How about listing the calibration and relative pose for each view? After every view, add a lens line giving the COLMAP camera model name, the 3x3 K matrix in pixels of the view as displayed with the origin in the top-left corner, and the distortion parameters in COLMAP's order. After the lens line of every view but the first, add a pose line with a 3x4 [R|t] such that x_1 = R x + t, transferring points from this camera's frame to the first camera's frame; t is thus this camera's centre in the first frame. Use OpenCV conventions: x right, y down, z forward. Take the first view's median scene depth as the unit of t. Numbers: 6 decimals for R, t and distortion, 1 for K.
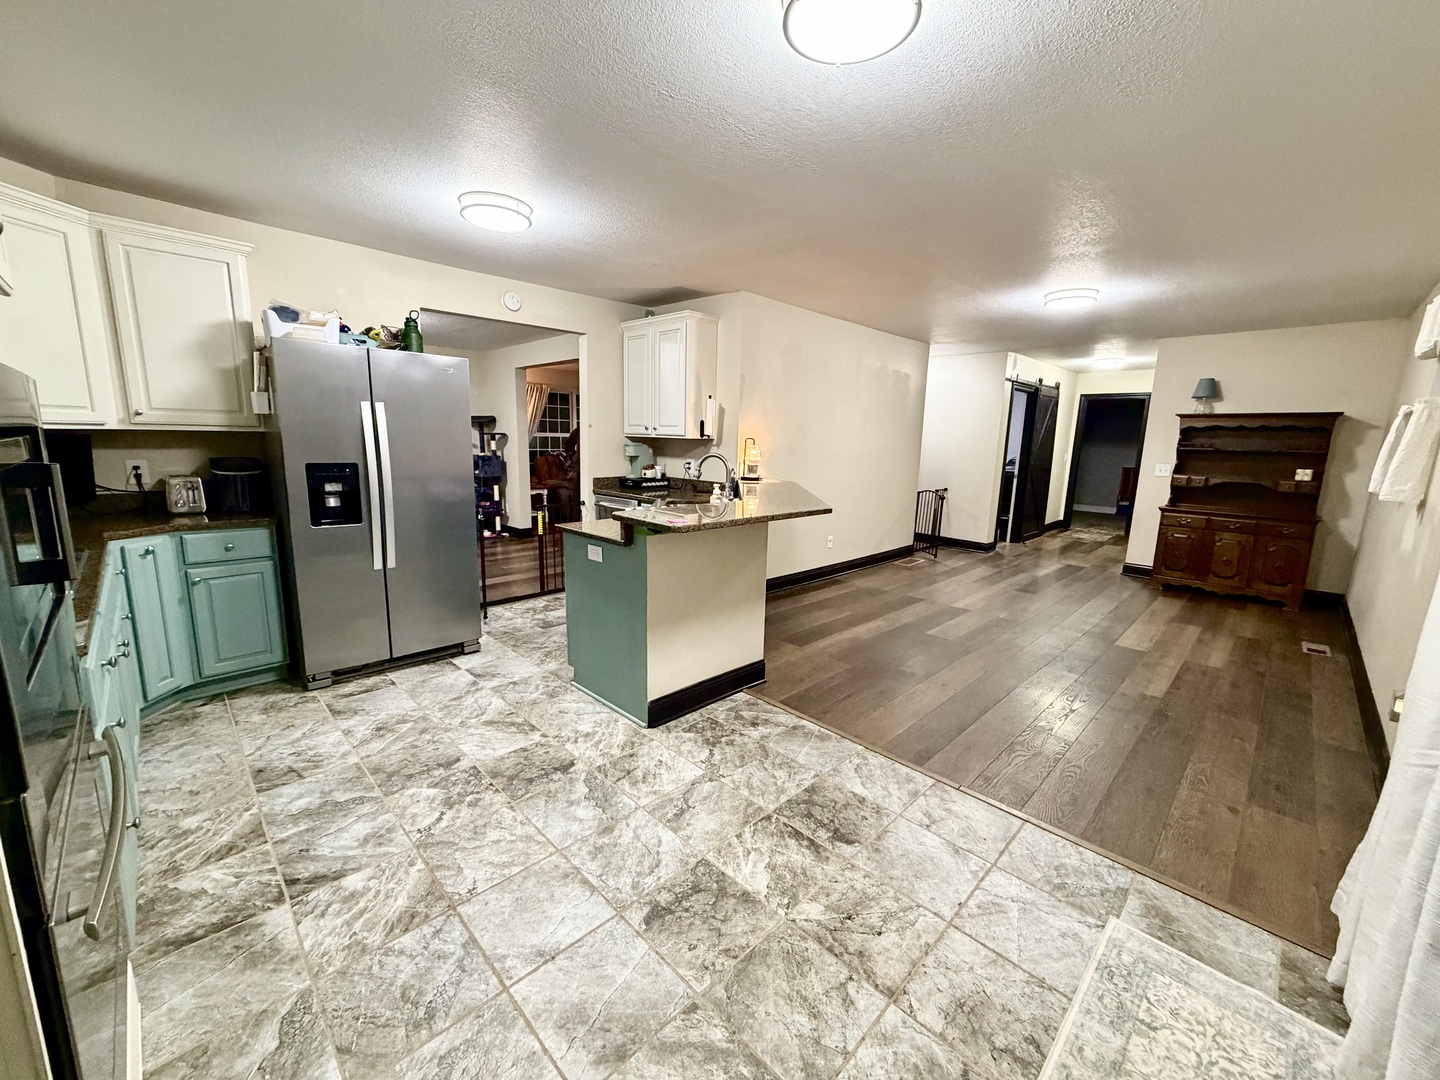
lens RADIAL K [[577.2, 0, 717.0], [0, 577.2, 539.6], [0, 0, 1]] dist [0.002730, -0.000422]
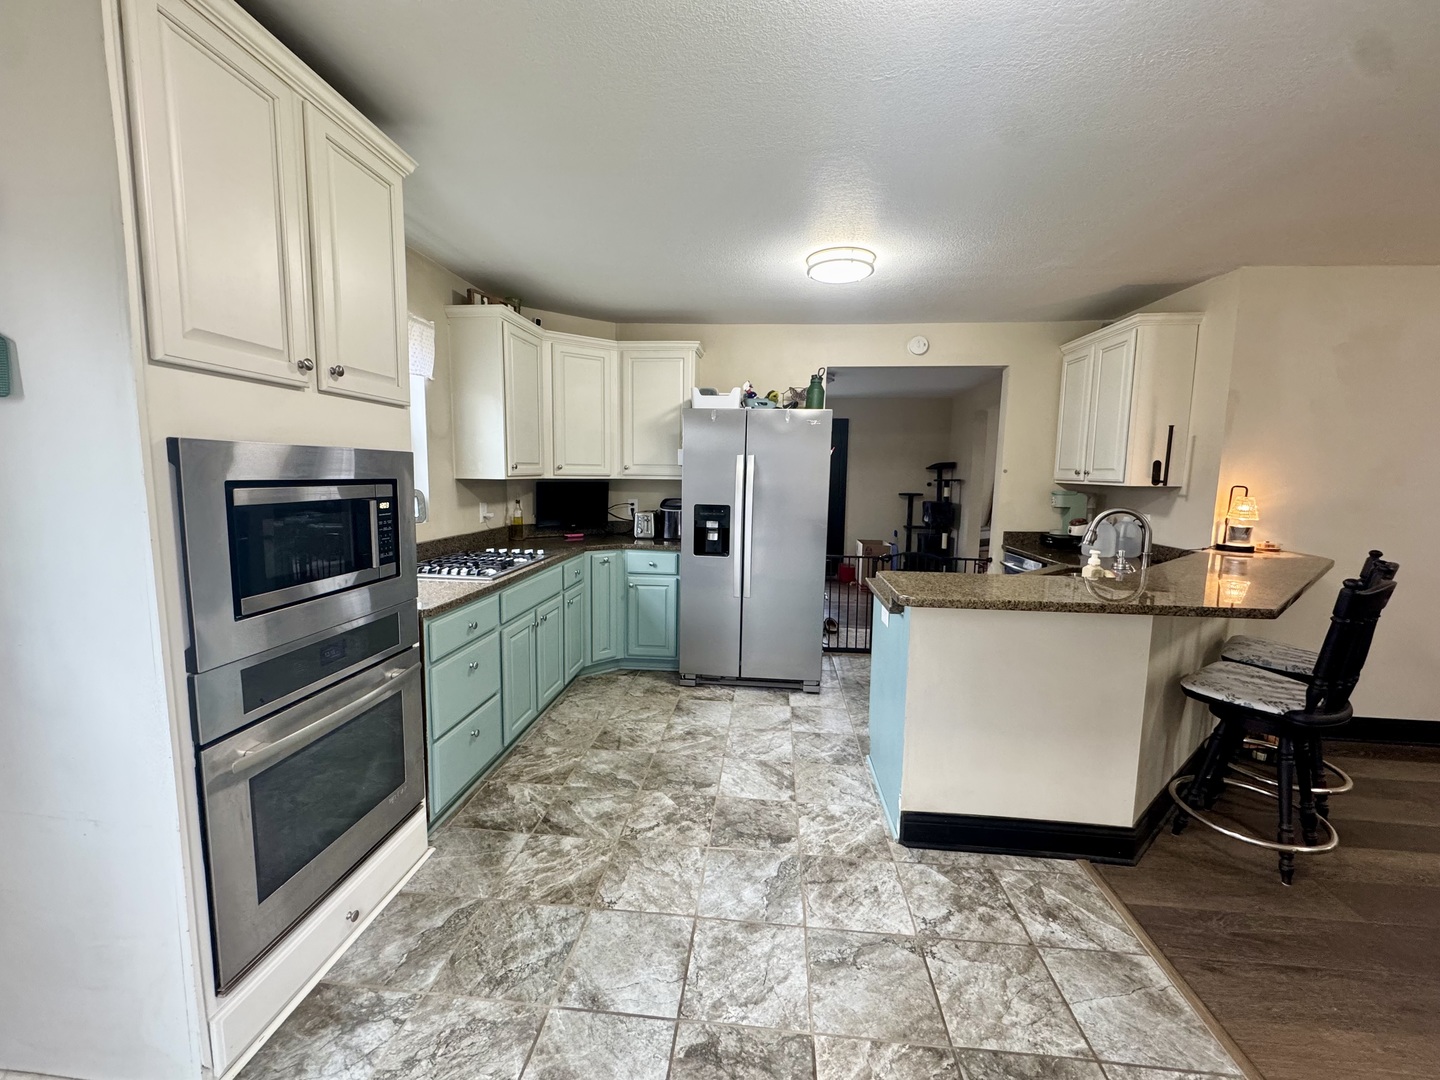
lens RADIAL K [[577.8, 0, 717.0], [0, 577.8, 539.3], [0, 0, 1]] dist [-0.001043, 0.000013]
pose [[0.641255, 0.074137, -0.763738, 0.303876], [-0.134258, 0.990808, -0.016547, -0.045446], [0.755491, 0.113149, 0.645314, 0.246274]]
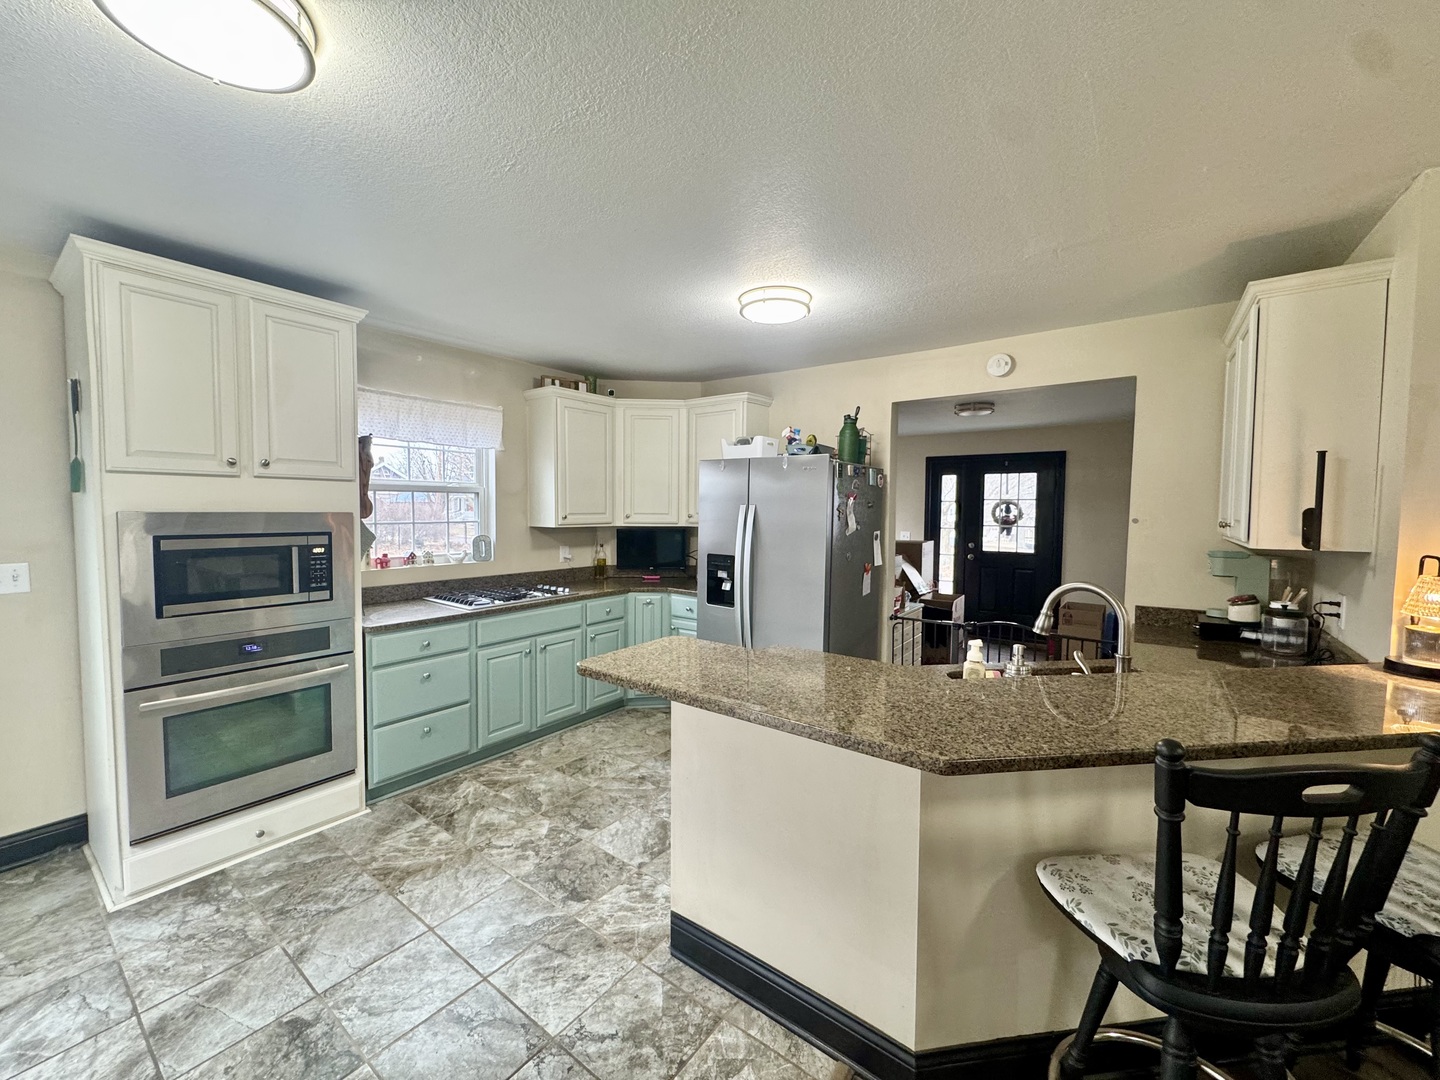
lens RADIAL K [[577.8, 0, 716.3], [0, 577.8, 538.1], [0, 0, 1]] dist [-0.001043, 0.000013]
pose [[0.141931, 0.030240, -0.989415, 0.584119], [-0.179157, 0.983811, 0.004368, -0.184847], [0.973529, 0.176641, 0.145051, 0.875973]]
